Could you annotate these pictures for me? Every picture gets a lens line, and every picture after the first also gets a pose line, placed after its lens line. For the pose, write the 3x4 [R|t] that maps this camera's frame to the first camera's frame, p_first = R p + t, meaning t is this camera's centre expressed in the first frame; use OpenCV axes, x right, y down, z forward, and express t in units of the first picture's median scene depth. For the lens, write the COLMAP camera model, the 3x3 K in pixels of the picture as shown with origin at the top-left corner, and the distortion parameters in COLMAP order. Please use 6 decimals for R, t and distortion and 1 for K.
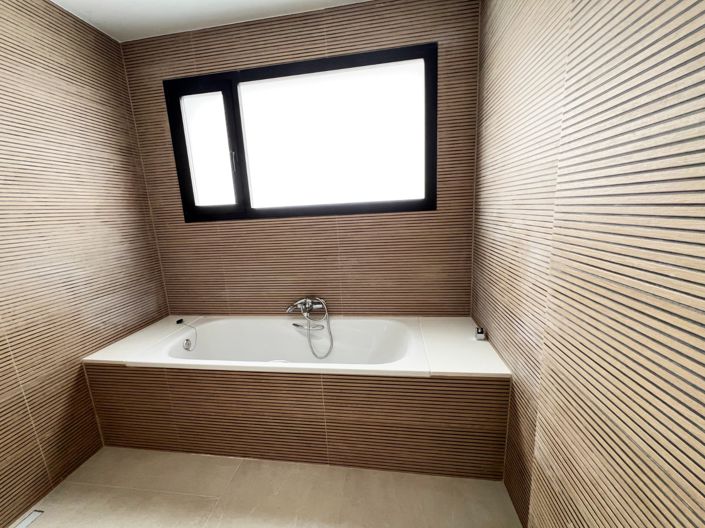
lens RADIAL K [[283.1, 0, 347.8], [0, 283.1, 263.3], [0, 0, 1]] dist [0.000165, -0.000083]
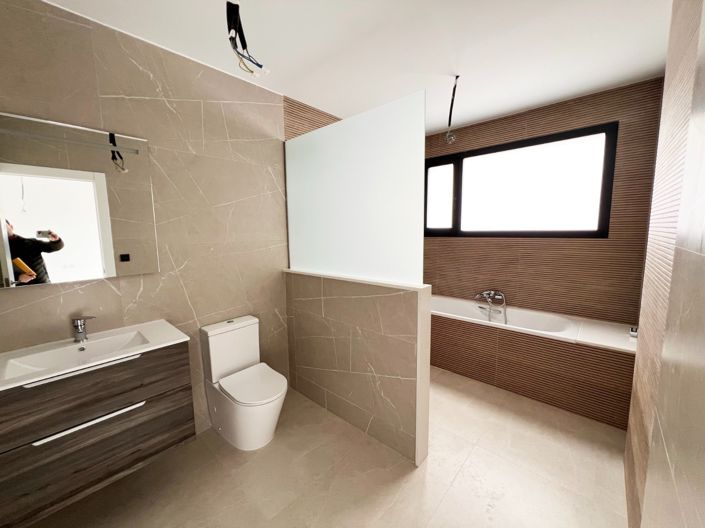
lens RADIAL K [[283.1, 0, 347.8], [0, 283.1, 263.3], [0, 0, 1]] dist [0.000165, -0.000083]
pose [[0.818097, 0.105264, -0.565365, 0.073529], [-0.136331, 0.990580, -0.012841, 0.108445], [0.558688, 0.087581, 0.824741, -0.742259]]
